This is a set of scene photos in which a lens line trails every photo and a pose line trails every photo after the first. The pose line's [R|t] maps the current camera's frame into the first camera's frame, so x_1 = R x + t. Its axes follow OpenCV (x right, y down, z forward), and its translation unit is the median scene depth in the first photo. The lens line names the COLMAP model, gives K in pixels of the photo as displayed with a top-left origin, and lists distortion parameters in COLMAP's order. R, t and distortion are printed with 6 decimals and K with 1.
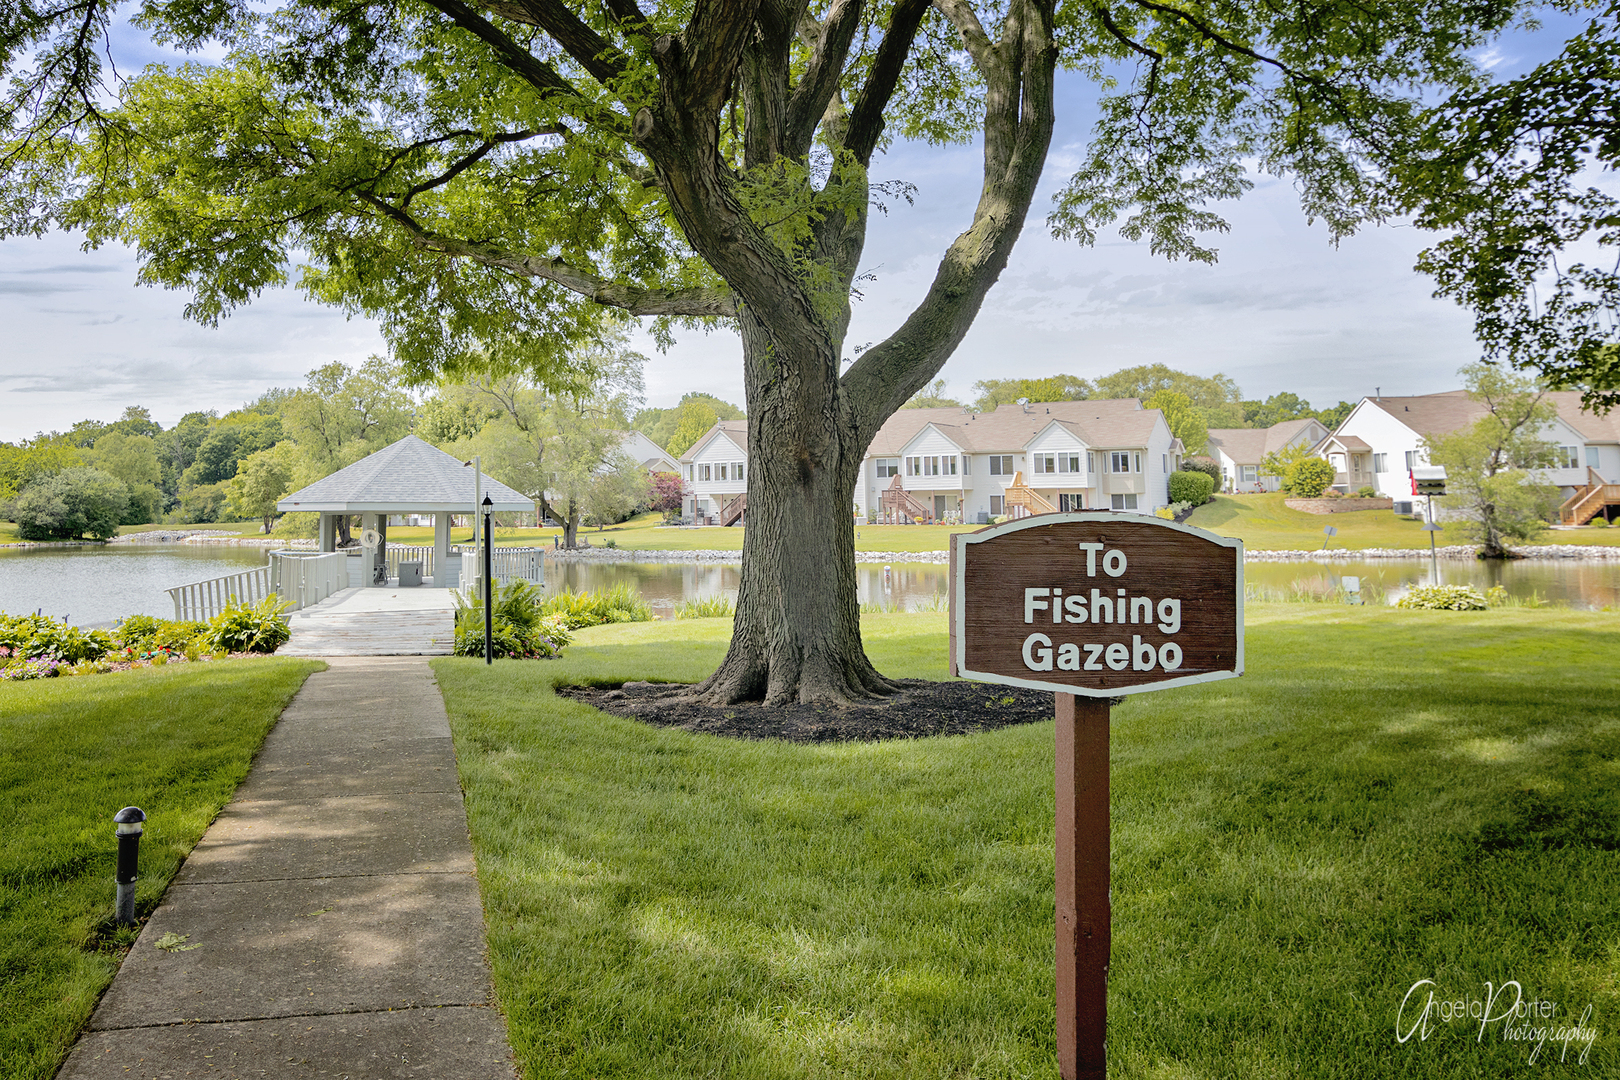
lens RADIAL K [[1283.7, 0, 809.7], [0, 1283.7, 536.6], [0, 0, 1]] dist [-0.001509, -0.000774]
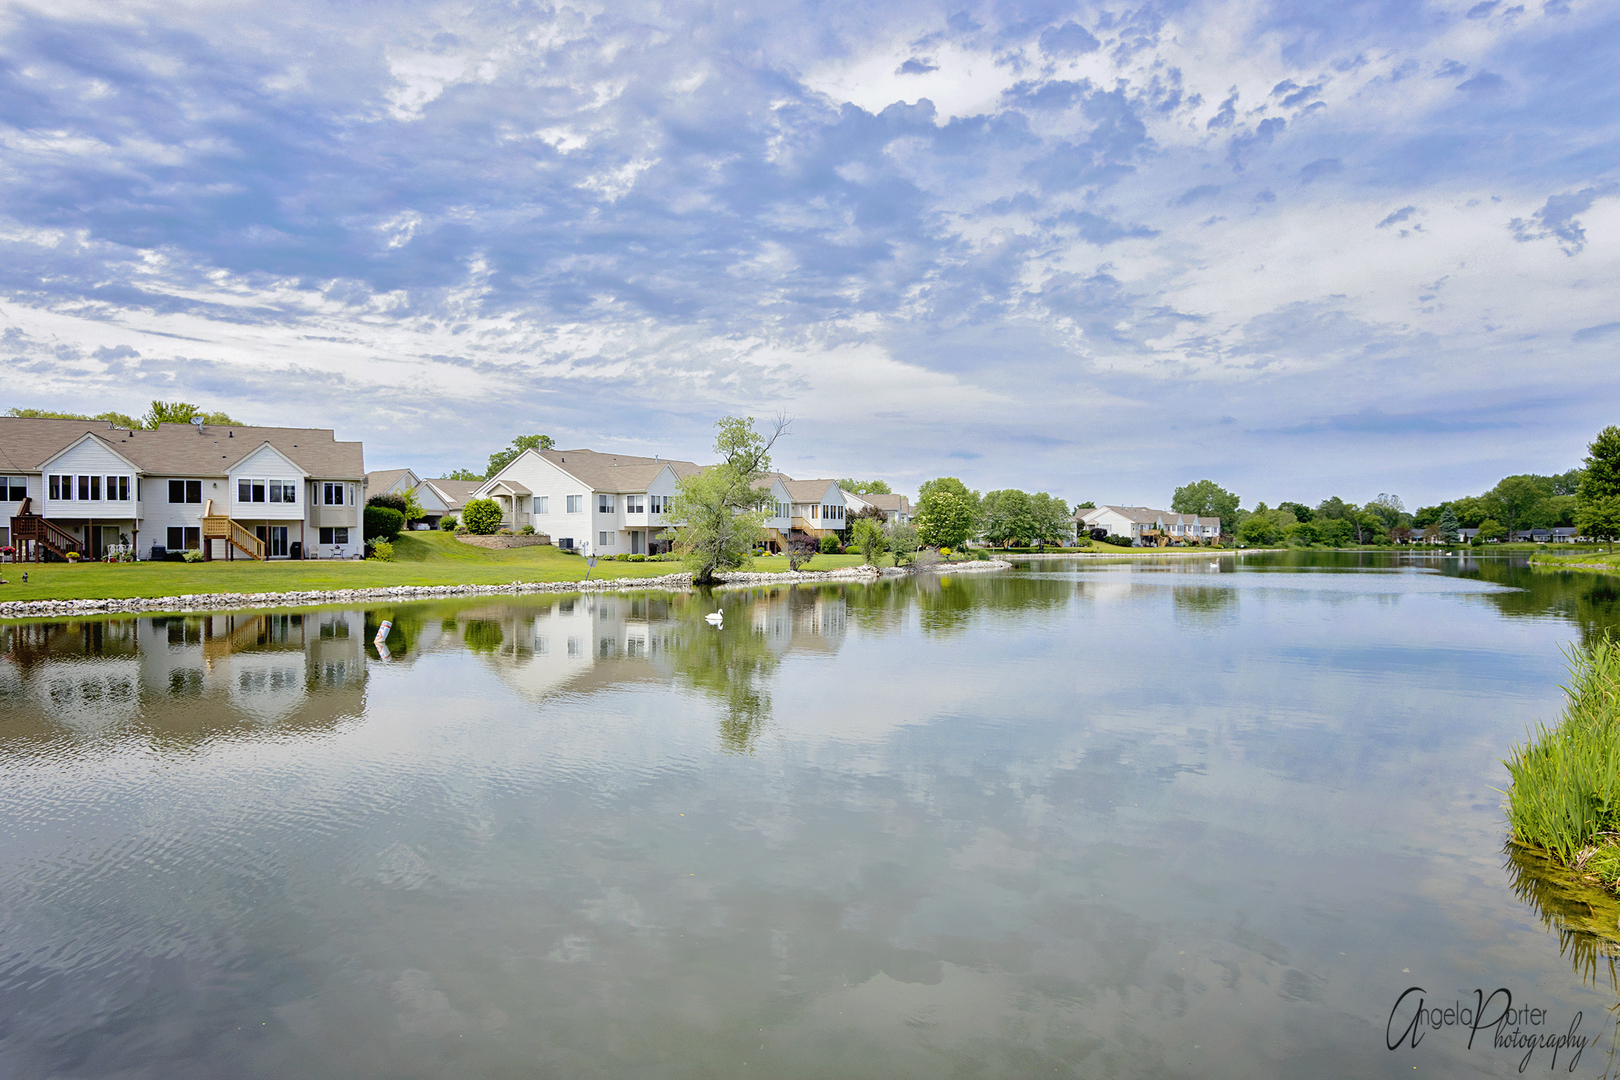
lens RADIAL K [[960.8, 0, 810.7], [0, 960.8, 543.2], [0, 0, 1]] dist [0.004199, 0.000875]
pose [[0.642590, 0.004053, 0.766199, -0.075785], [0.017312, 0.999654, -0.019806, -0.001206], [-0.766014, 0.025992, 0.642298, 0.270662]]
